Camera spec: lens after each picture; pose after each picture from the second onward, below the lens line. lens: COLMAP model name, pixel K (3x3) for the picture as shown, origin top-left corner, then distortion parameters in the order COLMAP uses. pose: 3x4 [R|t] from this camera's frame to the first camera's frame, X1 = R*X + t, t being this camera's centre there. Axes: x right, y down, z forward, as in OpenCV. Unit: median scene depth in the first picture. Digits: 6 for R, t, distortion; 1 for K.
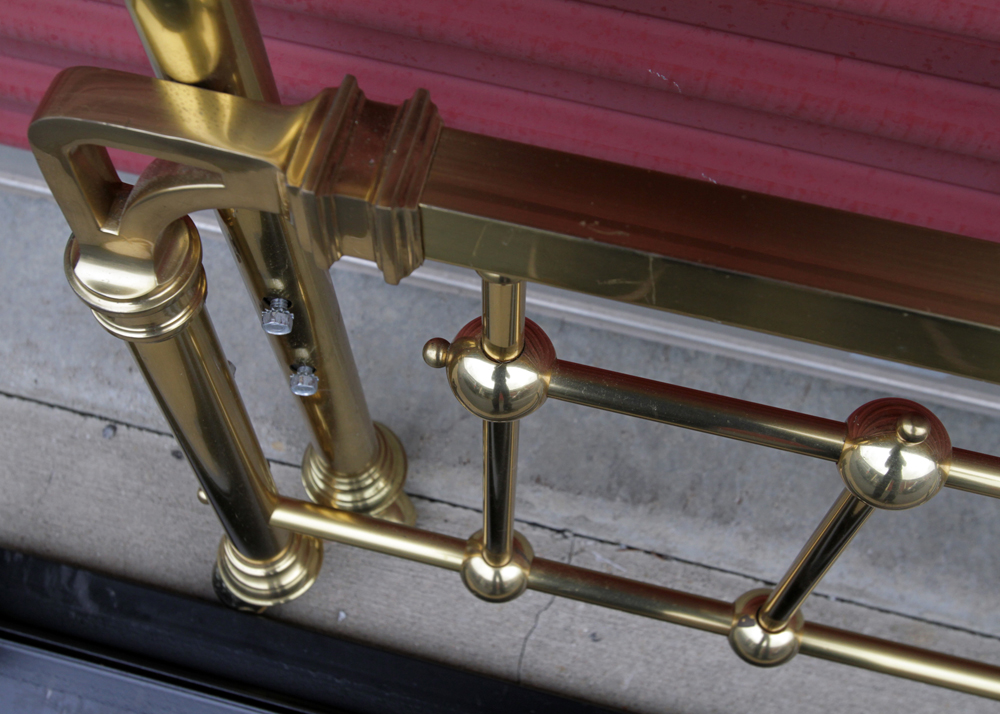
lens RADIAL K [[1376.1, 0, 499.8], [0, 1376.1, 357.2], [0, 0, 1]] dist [-0.048676, 0.000000]
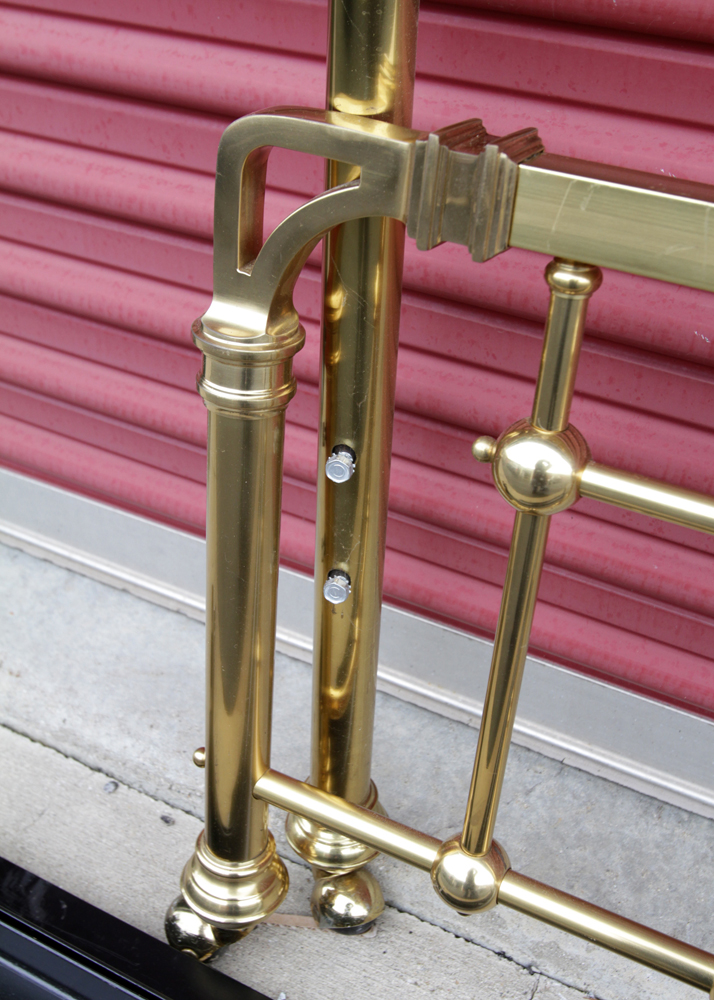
lens RADIAL K [[1224.8, 0, 358.3], [0, 1224.8, 495.8], [0, 0, 1]] dist [-0.055795, 0.000000]
pose [[0.970973, 0.170029, -0.168229, 0.016482], [-0.235582, 0.801487, -0.549655, 0.348778], [0.041376, 0.573332, 0.818278, 0.124425]]
